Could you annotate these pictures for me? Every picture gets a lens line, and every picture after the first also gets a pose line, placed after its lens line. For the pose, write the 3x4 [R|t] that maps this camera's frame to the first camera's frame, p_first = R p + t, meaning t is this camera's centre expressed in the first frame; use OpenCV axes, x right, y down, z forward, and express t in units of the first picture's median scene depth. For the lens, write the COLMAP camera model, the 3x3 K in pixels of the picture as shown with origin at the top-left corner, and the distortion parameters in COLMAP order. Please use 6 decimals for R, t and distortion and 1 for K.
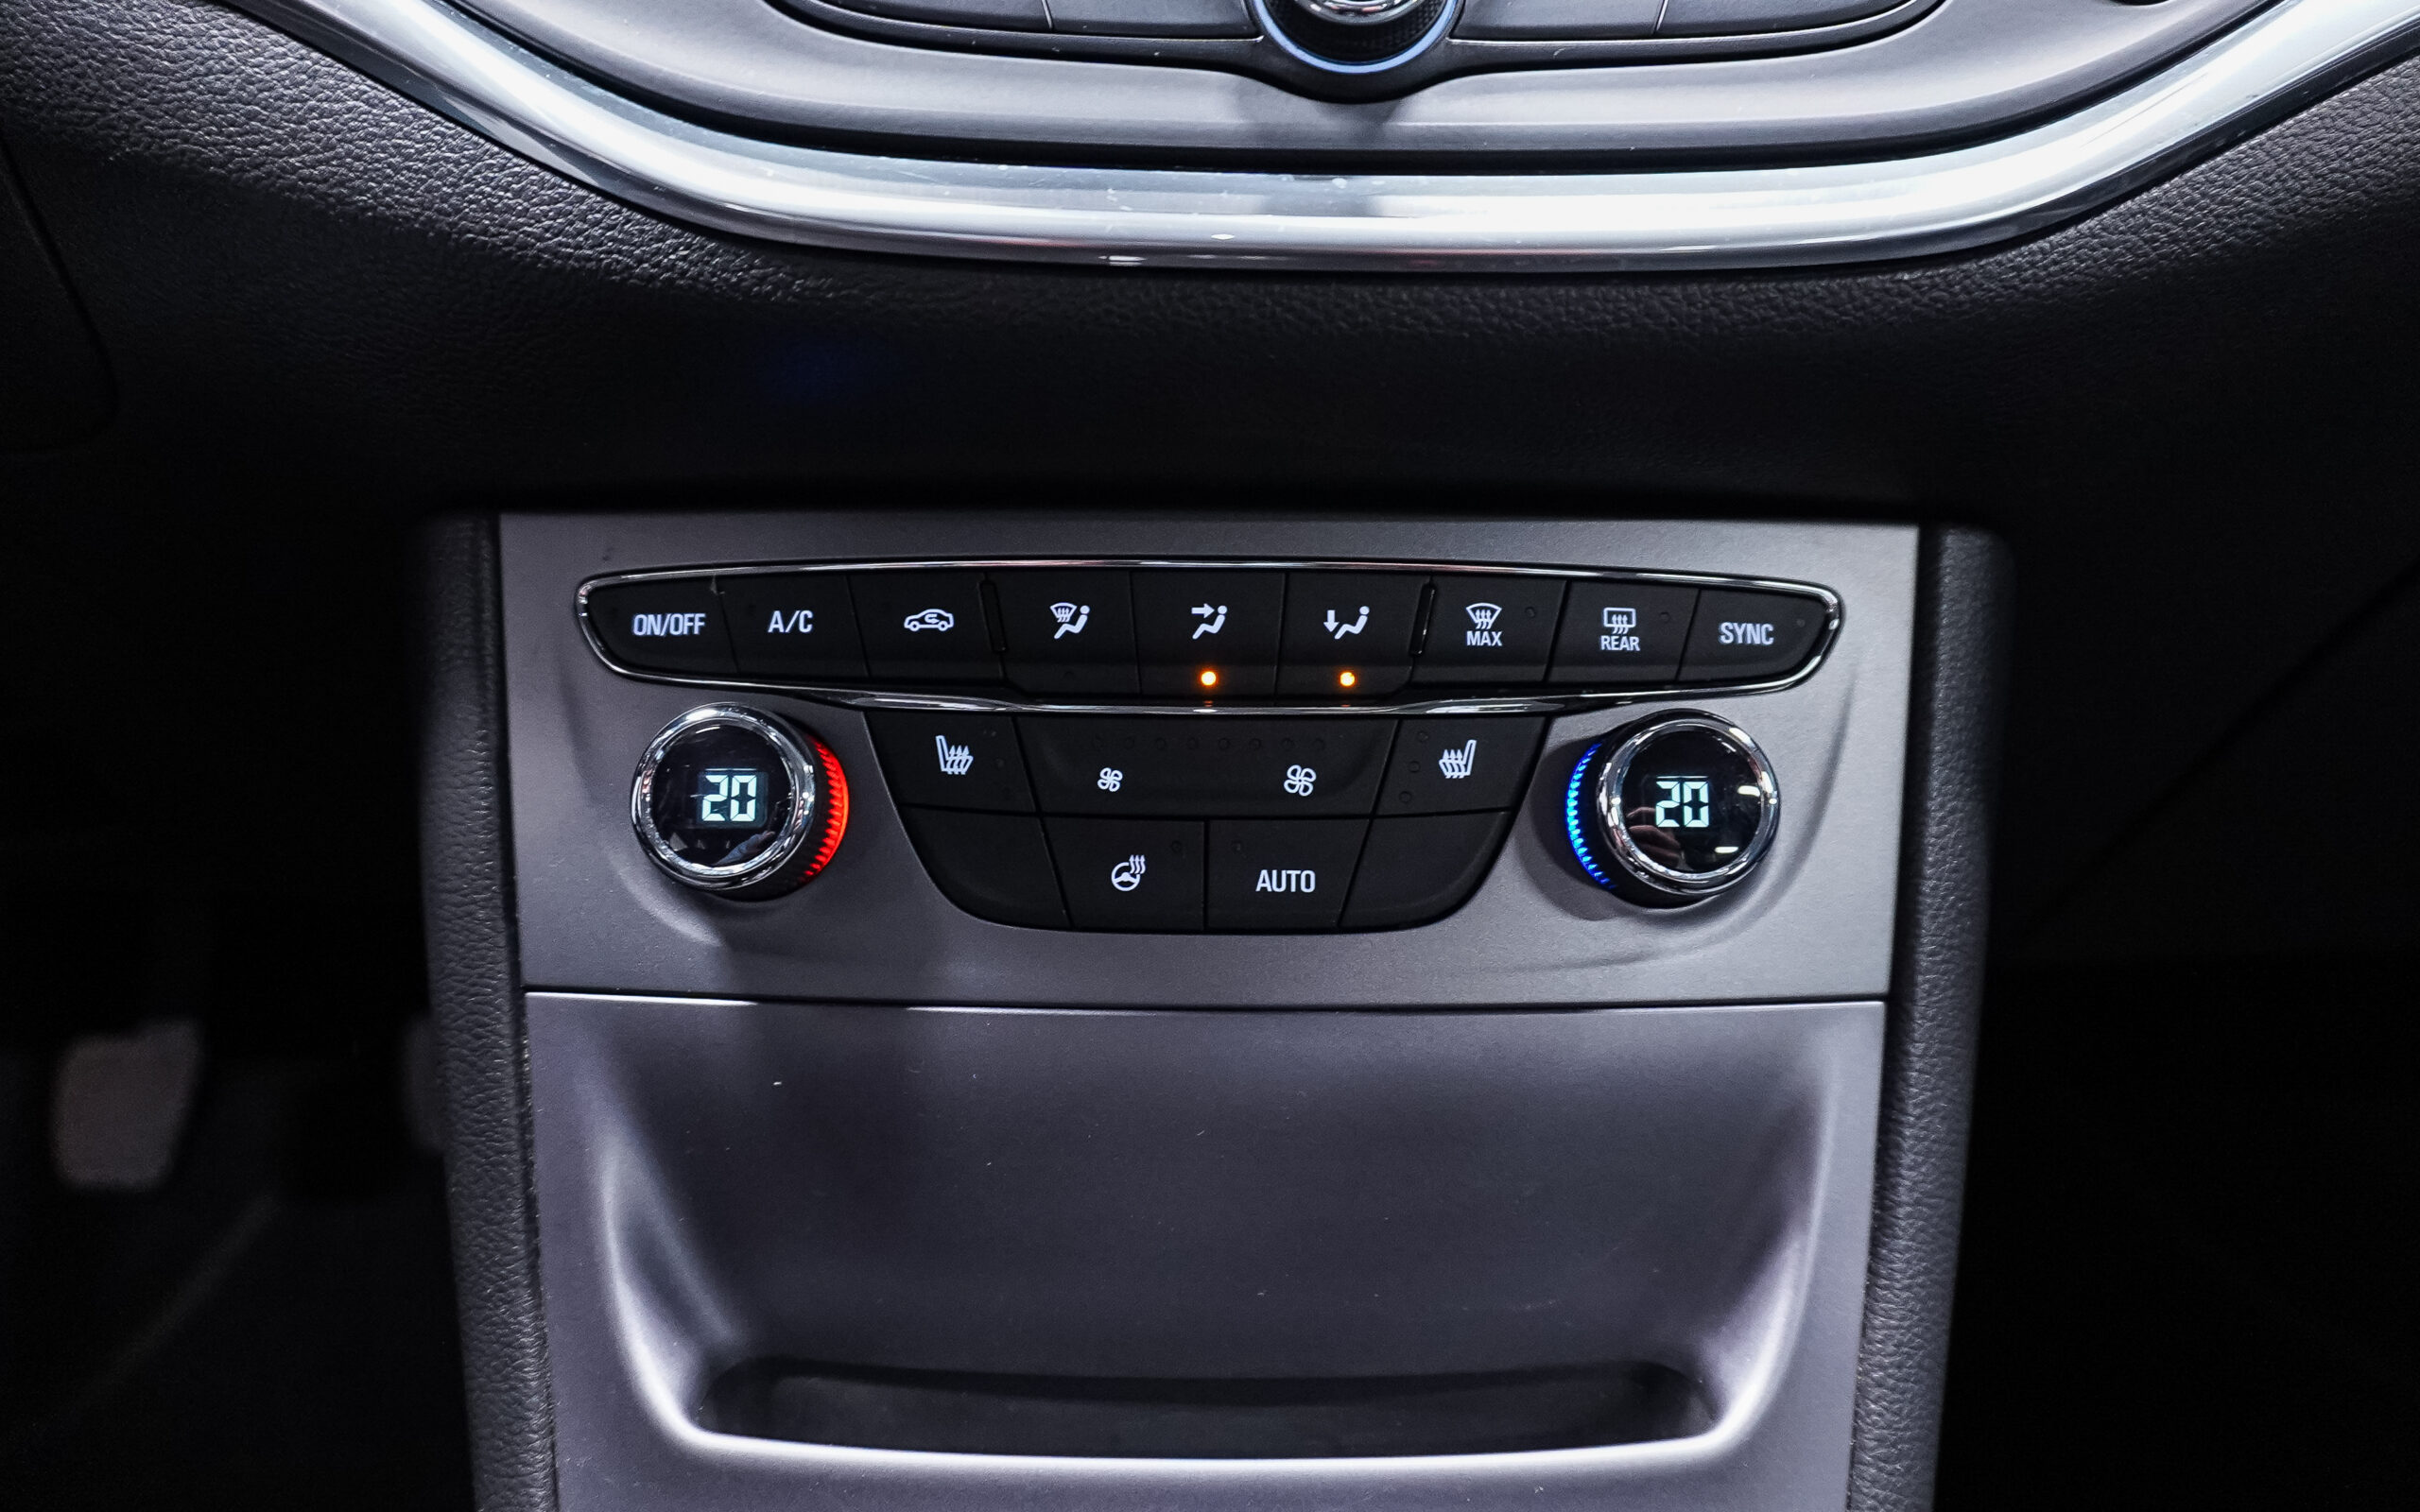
lens RADIAL K [[1653.4, 0, 1219.2], [0, 1653.4, 763.1], [0, 0, 1]] dist [-0.037370, 0.025058]
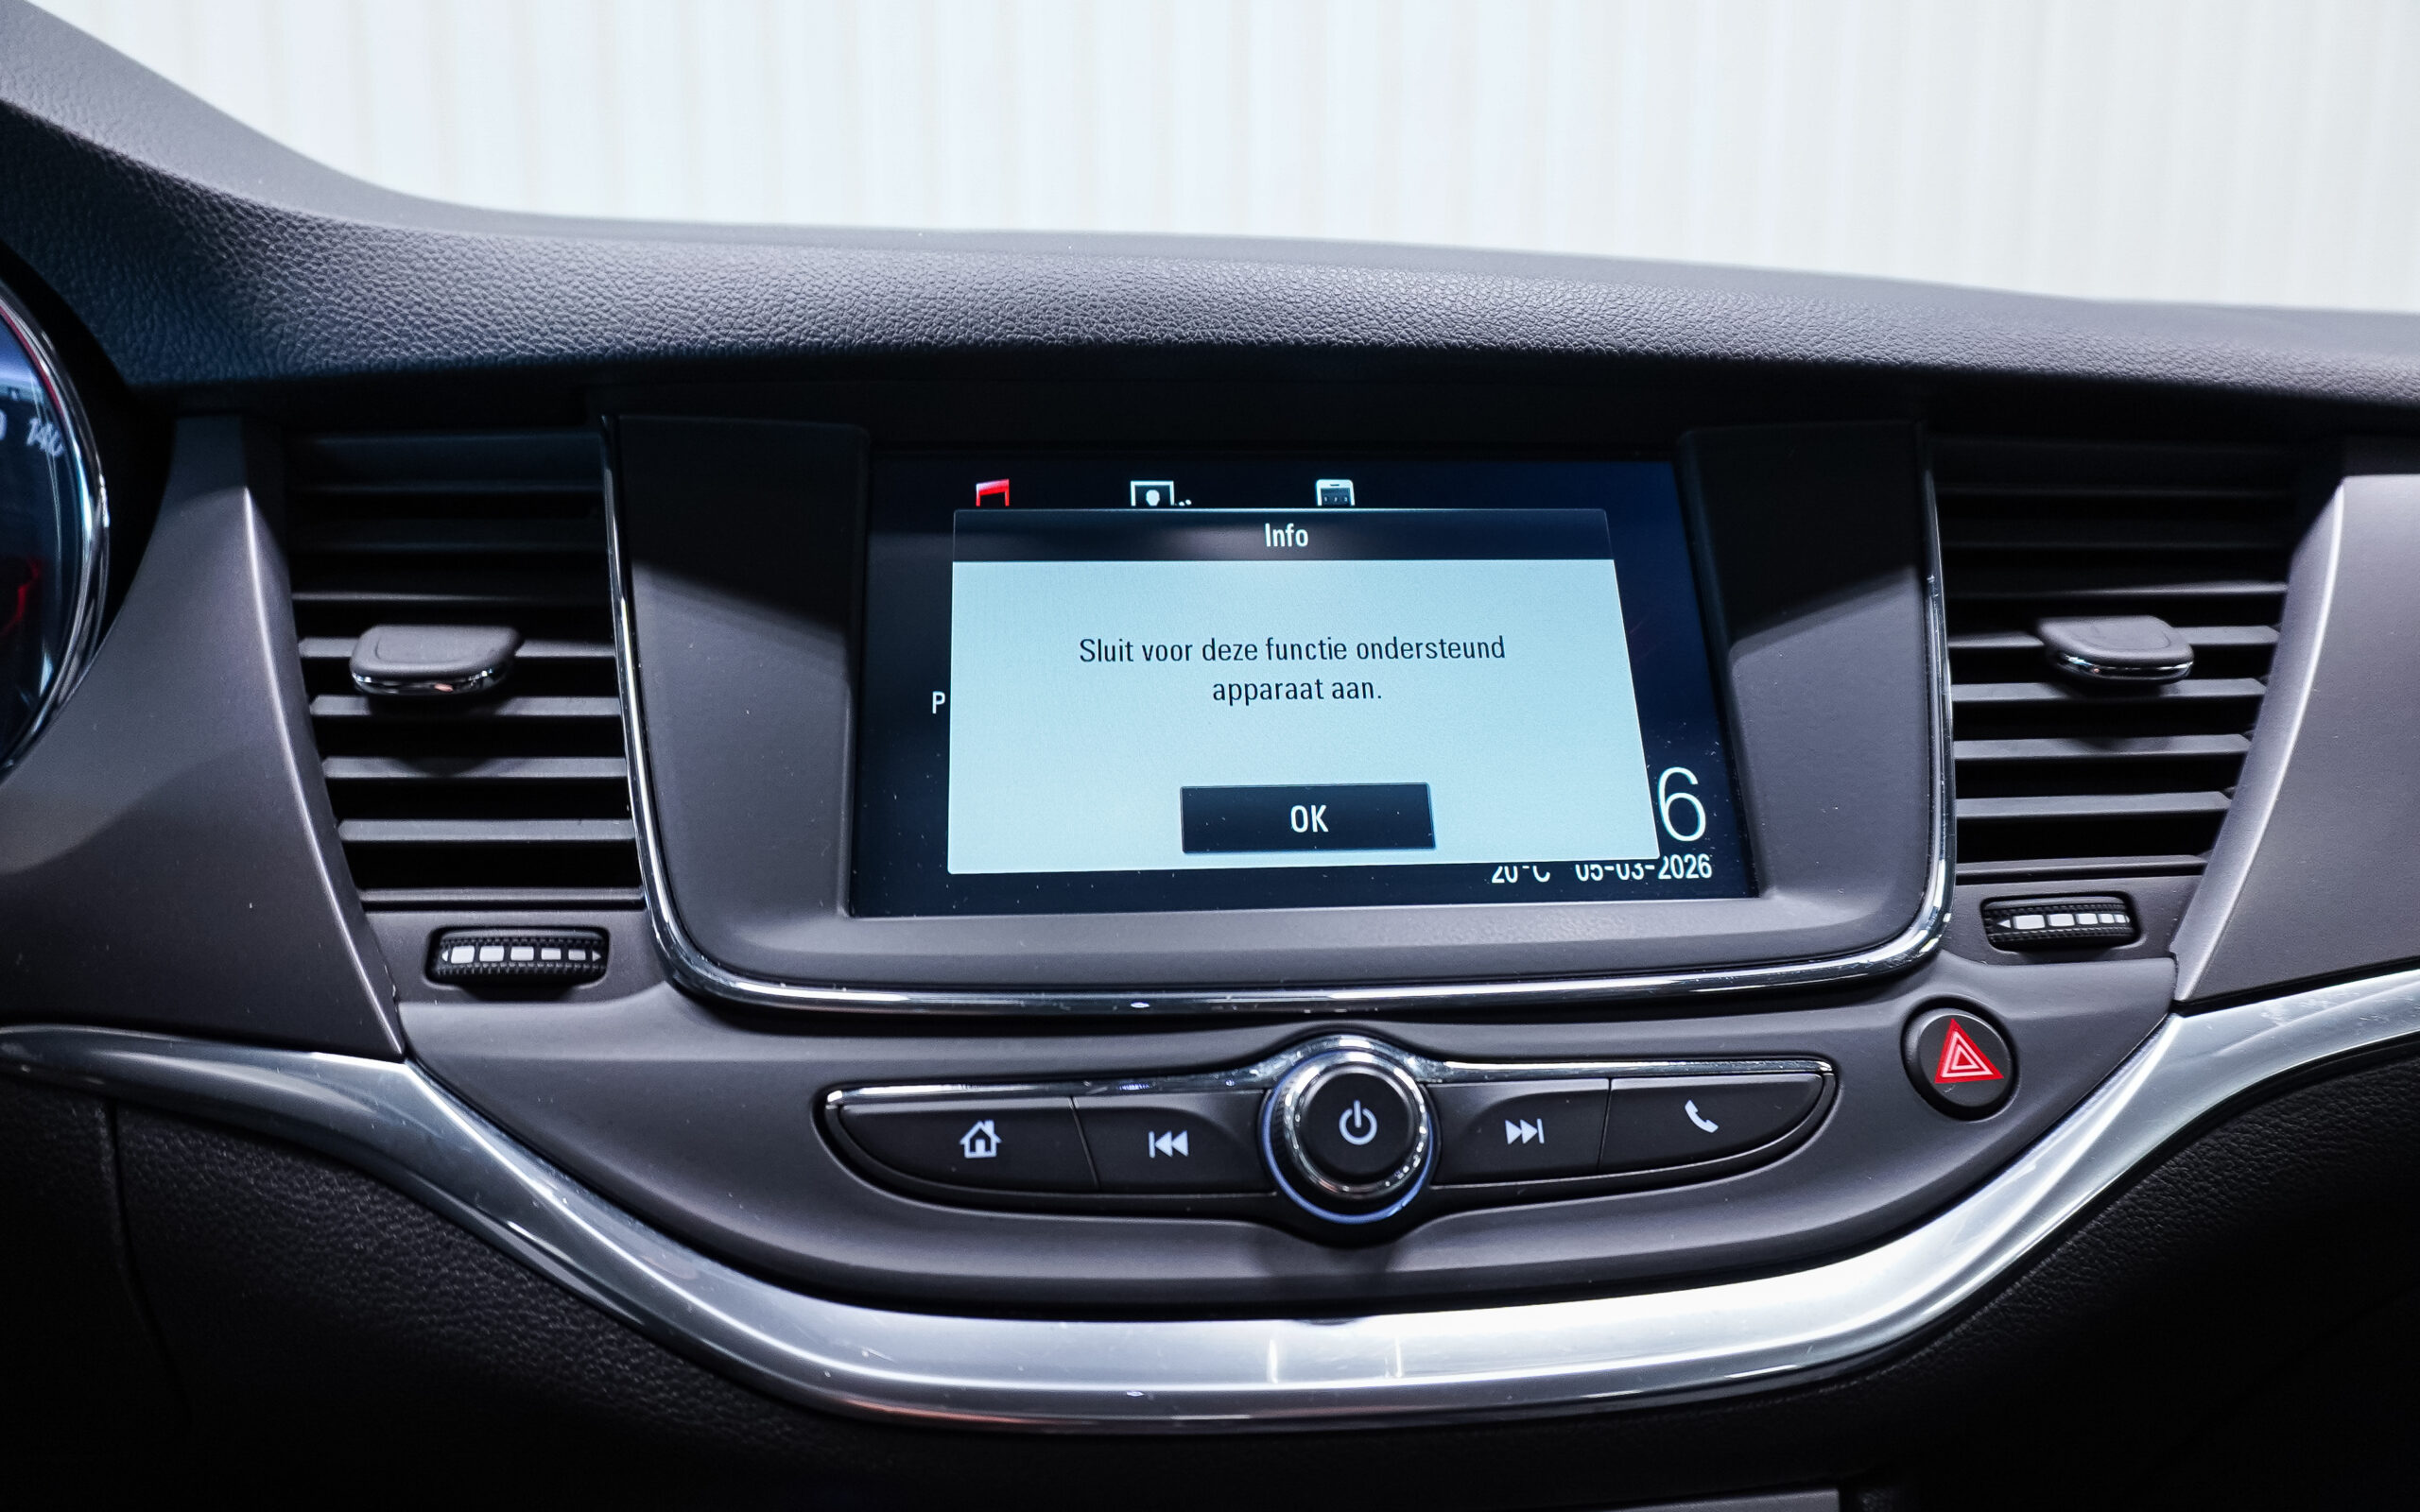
lens RADIAL K [[1638.9, 0, 1210.0], [0, 1638.9, 756.0], [0, 0, 1]] dist [-0.044662, 0.038333]
pose [[0.996174, -0.022445, 0.084464, -0.109051], [0.042511, 0.968865, -0.243914, -0.437233], [-0.076360, 0.246572, 0.966112, -0.209754]]
